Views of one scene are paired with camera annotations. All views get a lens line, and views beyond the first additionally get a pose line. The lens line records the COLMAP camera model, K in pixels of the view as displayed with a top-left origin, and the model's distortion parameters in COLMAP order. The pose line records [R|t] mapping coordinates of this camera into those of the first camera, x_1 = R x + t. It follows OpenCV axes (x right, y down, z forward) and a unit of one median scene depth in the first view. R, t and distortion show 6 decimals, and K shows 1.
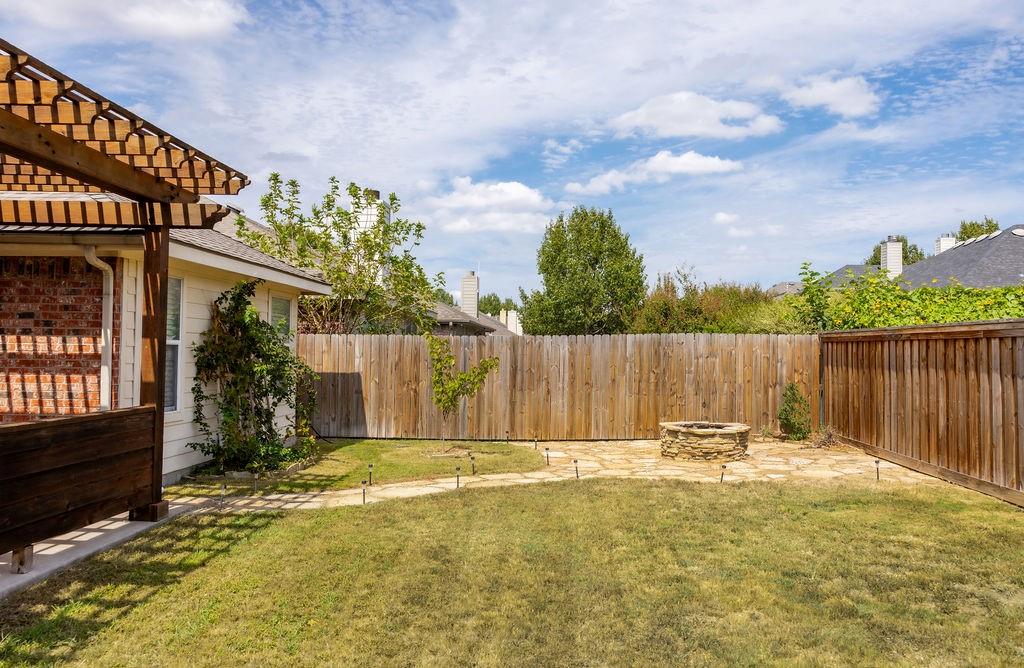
lens RADIAL K [[800.6, 0, 512.0], [0, 800.6, 334.0], [0, 0, 1]] dist [-0.013116, -0.005326]
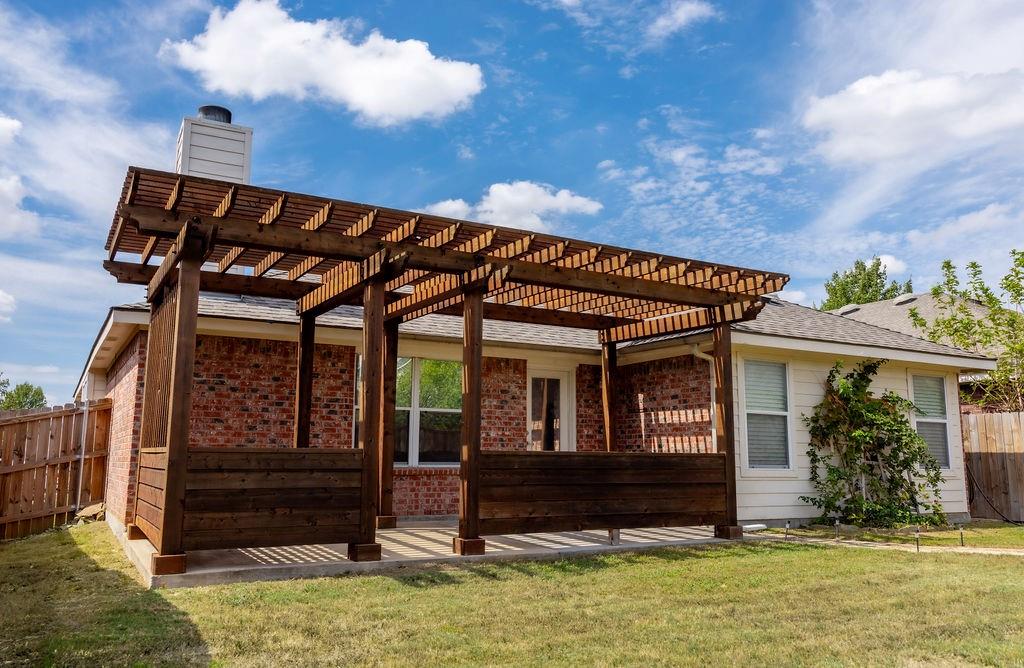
lens RADIAL K [[800.6, 0, 510.8], [0, 800.6, 334.3], [0, 0, 1]] dist [-0.013116, -0.005326]
pose [[0.540913, -0.136496, -0.829929, 0.478748], [0.015634, 0.988205, -0.152338, 0.084762], [0.840933, 0.069427, 0.536667, -0.055646]]
